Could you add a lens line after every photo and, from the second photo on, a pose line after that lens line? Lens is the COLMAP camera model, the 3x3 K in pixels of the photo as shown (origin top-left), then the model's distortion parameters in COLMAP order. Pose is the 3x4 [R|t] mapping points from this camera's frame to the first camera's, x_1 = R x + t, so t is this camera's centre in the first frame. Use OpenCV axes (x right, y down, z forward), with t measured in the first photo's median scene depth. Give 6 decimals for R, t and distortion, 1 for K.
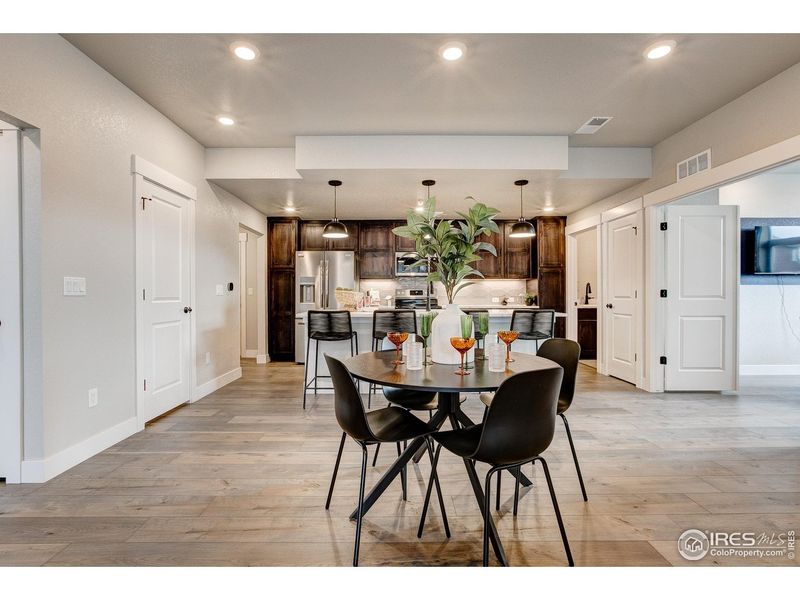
lens RADIAL K [[366.0, 0, 396.6], [0, 366.0, 299.0], [0, 0, 1]] dist [-0.023984, 0.011144]
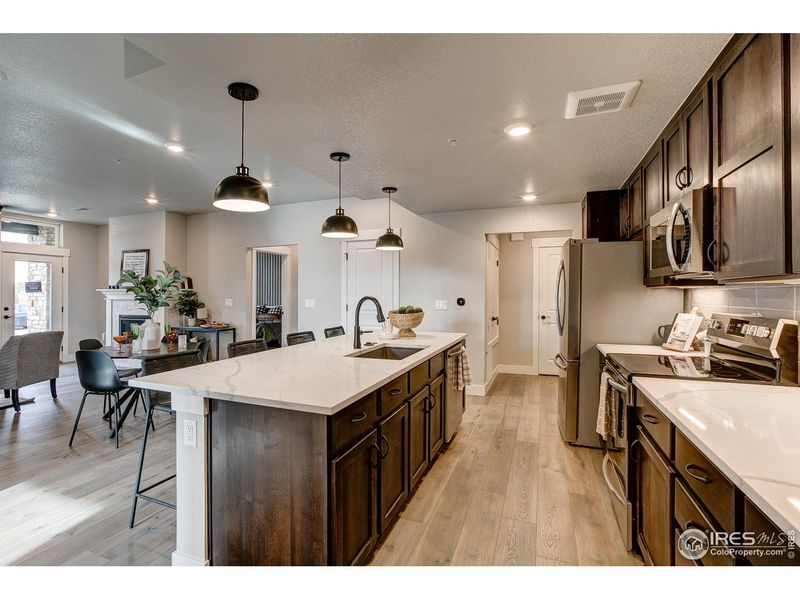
lens RADIAL K [[391.7, 0, 389.0], [0, 391.7, 292.8], [0, 0, 1]] dist [-0.030722, 0.015847]
pose [[-0.397239, 0.001279, -0.917714, 0.551028], [-0.010460, 0.999928, 0.005921, -0.052625], [0.917656, 0.011952, -0.397197, 1.029820]]
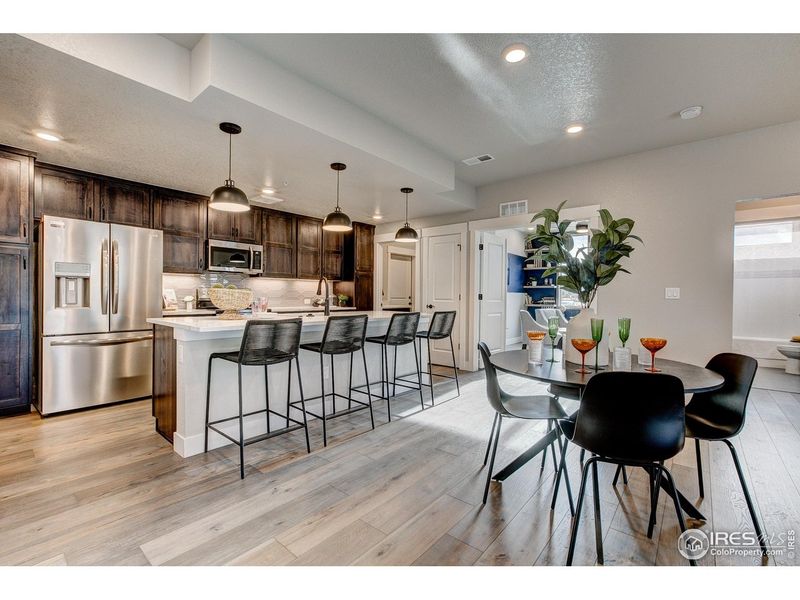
lens RADIAL K [[357.9, 0, 393.6], [0, 357.9, 297.1], [0, 0, 1]] dist [-0.024596, 0.002629]
pose [[0.663317, 0.006996, 0.748306, -0.338009], [-0.002041, 0.999969, -0.007540, -0.002506], [-0.748336, 0.003474, 0.663311, 0.258536]]
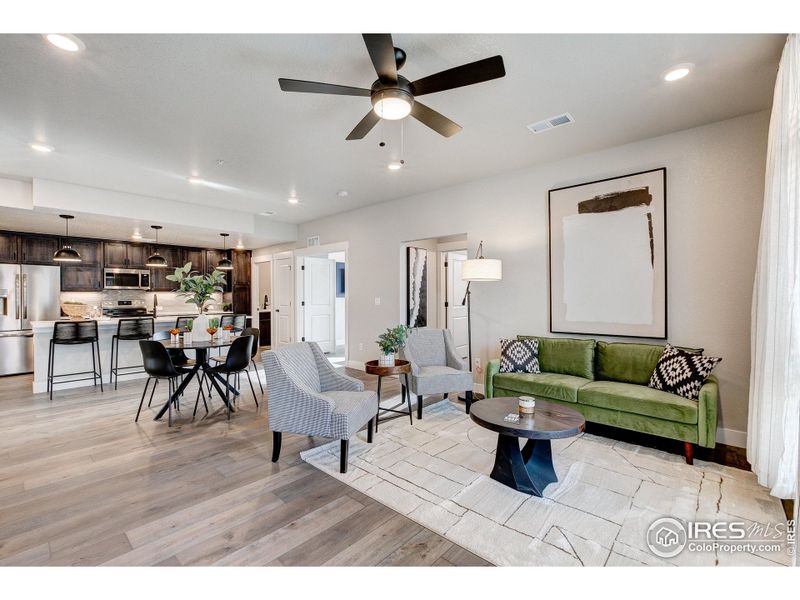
lens RADIAL K [[366.0, 0, 400.3], [0, 366.0, 293.7], [0, 0, 1]] dist [-0.023984, 0.011144]
pose [[0.676054, 0.003985, 0.736841, -0.234301], [0.012400, 0.999782, -0.016784, -0.020159], [-0.736747, 0.020483, 0.675858, -0.479531]]
